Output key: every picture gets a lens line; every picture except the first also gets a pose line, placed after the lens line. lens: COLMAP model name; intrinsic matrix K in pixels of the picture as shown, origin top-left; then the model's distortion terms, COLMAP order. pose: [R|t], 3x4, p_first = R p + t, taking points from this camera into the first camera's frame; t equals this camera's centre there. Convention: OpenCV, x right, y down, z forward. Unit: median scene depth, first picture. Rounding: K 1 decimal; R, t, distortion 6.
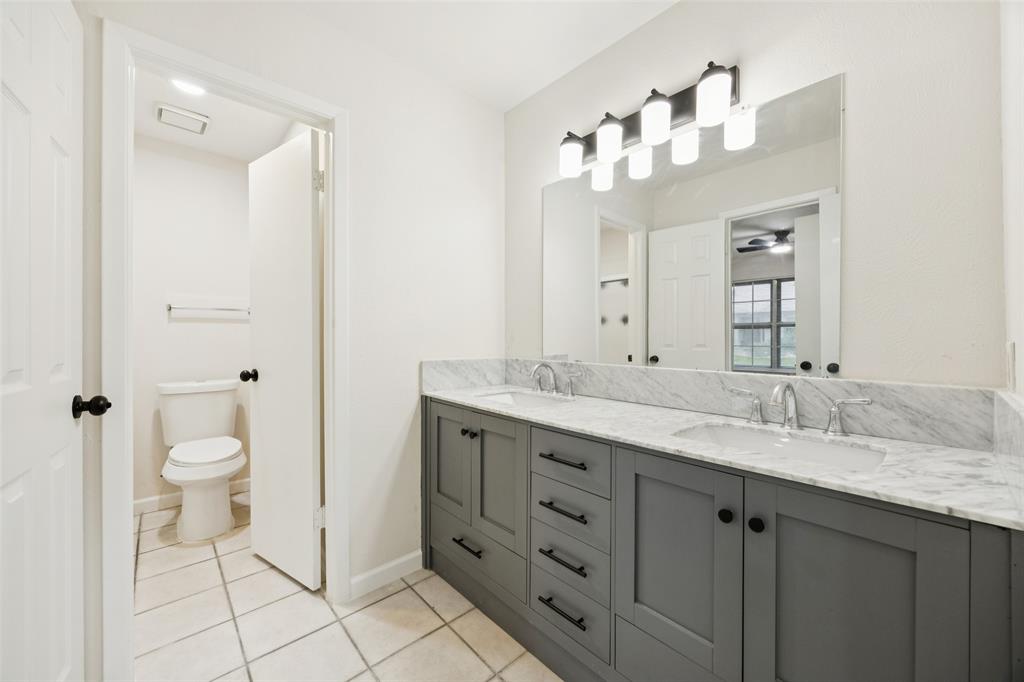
lens RADIAL K [[381.0, 0, 514.0], [0, 381.0, 338.3], [0, 0, 1]] dist [-0.001539, -0.000021]
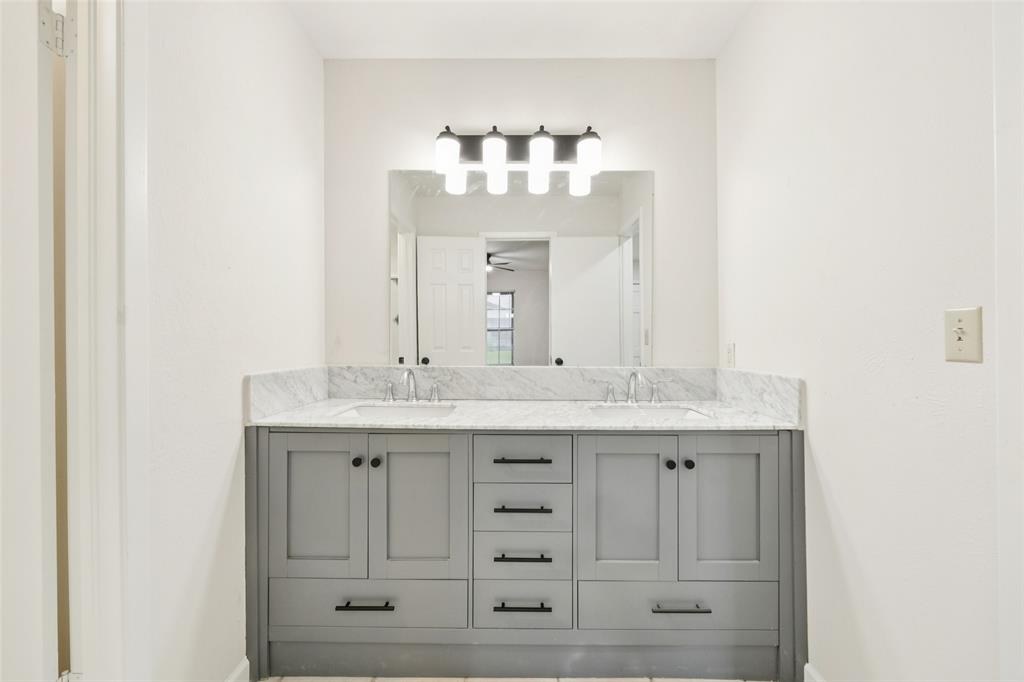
lens RADIAL K [[389.6, 0, 514.4], [0, 389.6, 338.9], [0, 0, 1]] dist [-0.005130, 0.000061]
pose [[0.692419, -0.000311, 0.721496, -0.442679], [0.001844, 0.999997, -0.001338, -0.003663], [-0.721493, 0.002257, 0.692418, 0.199567]]
